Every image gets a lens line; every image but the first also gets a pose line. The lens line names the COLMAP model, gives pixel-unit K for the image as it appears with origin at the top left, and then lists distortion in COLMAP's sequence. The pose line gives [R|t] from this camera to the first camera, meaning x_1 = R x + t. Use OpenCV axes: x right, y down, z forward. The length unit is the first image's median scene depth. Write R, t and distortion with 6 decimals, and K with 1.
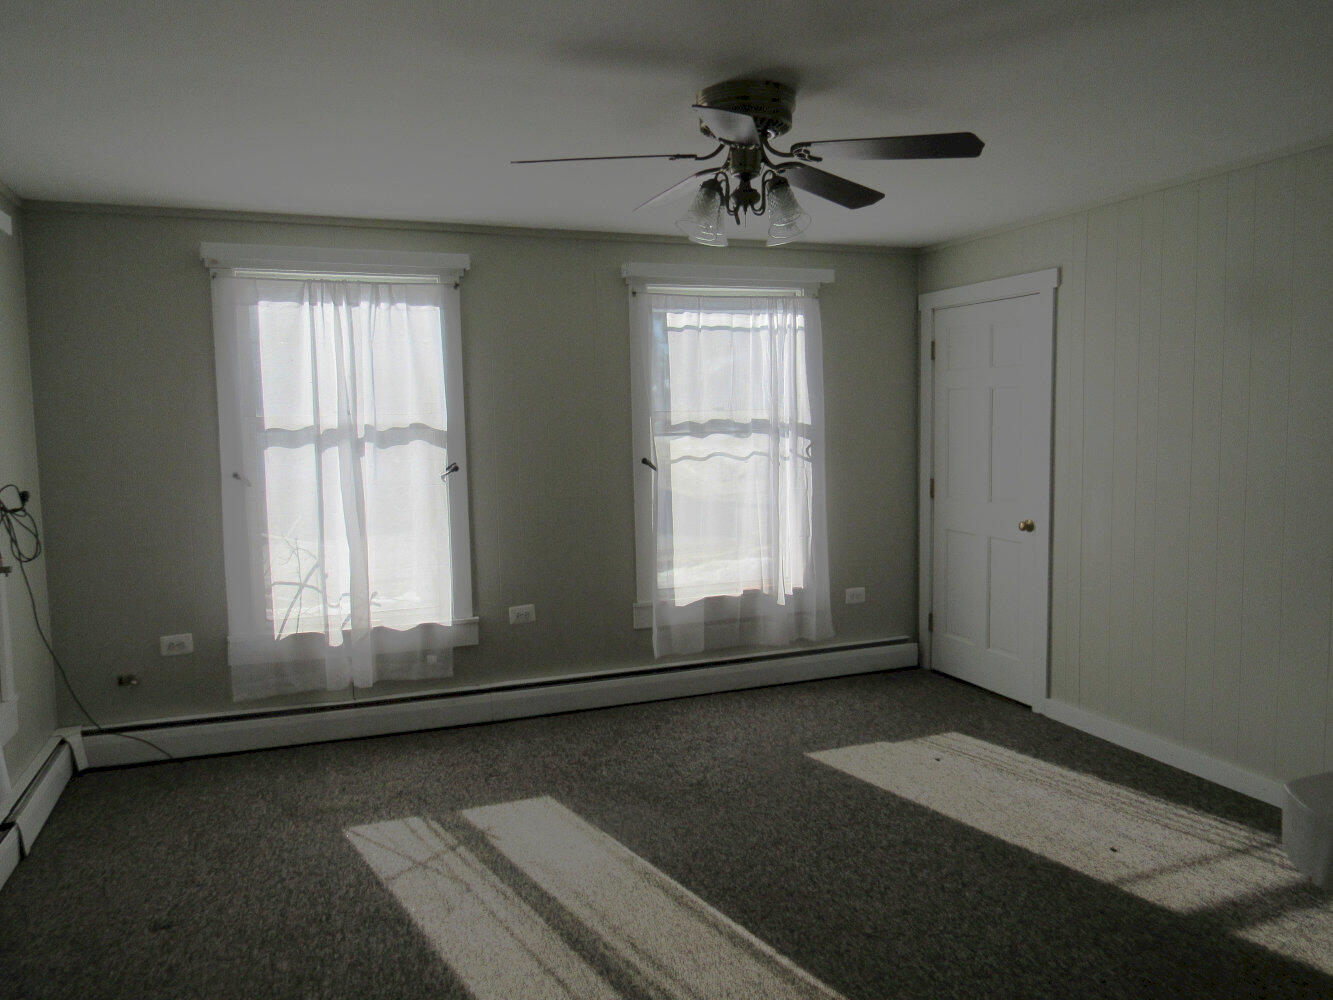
lens RADIAL K [[954.3, 0, 659.5], [0, 954.3, 495.5], [0, 0, 1]] dist [-0.043608, 0.015948]
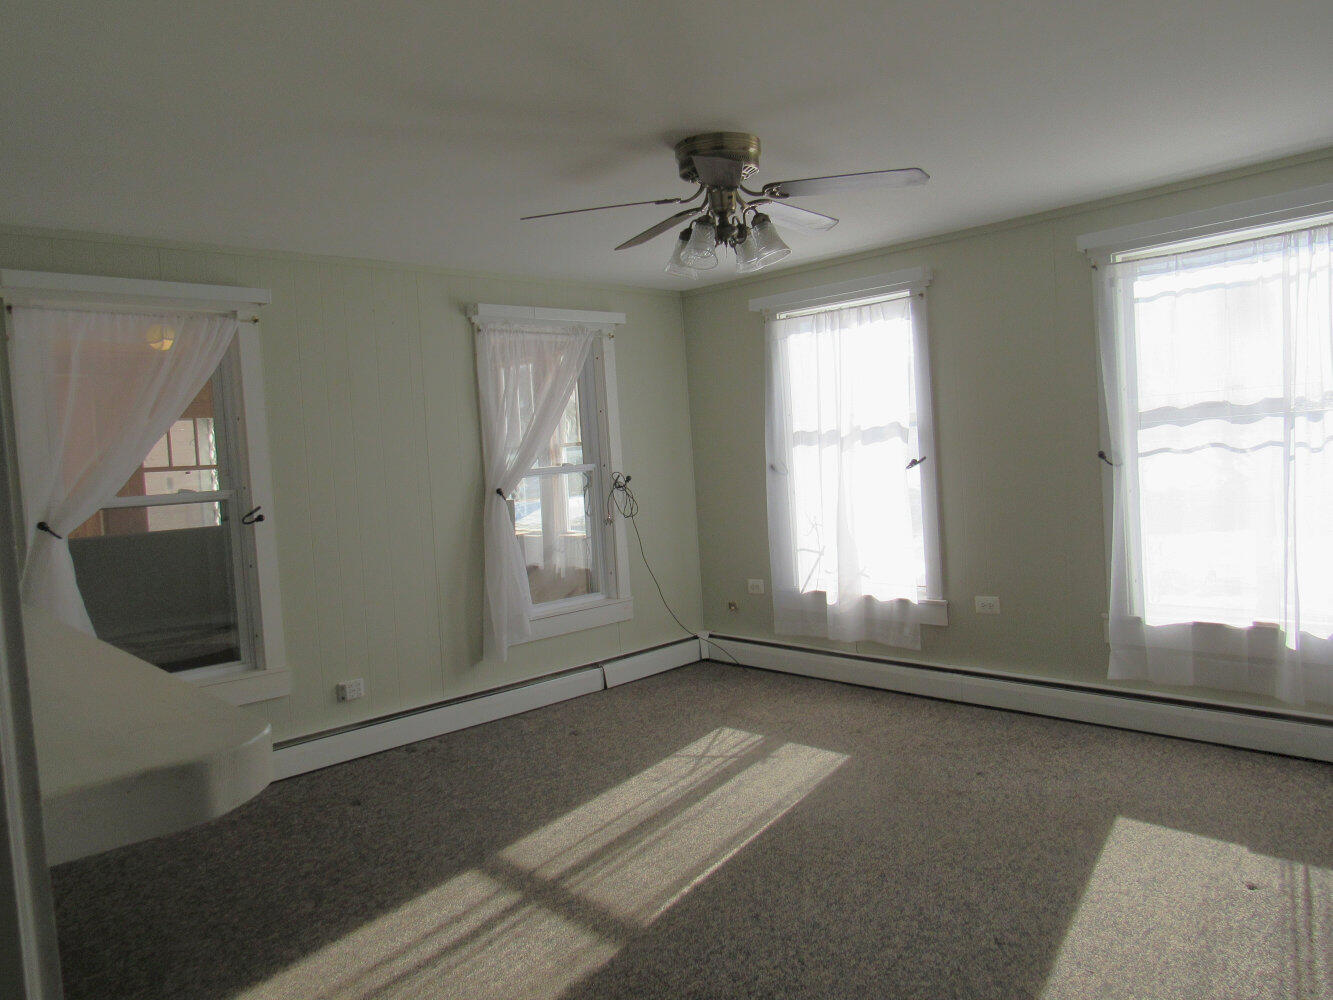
lens RADIAL K [[954.3, 0, 658.7], [0, 954.3, 501.4], [0, 0, 1]] dist [-0.043608, 0.015948]
pose [[0.371881, 0.044571, -0.927210, 0.738639], [-0.020846, 0.998996, 0.039661, -0.021654], [0.928046, 0.004579, 0.372437, 0.329291]]
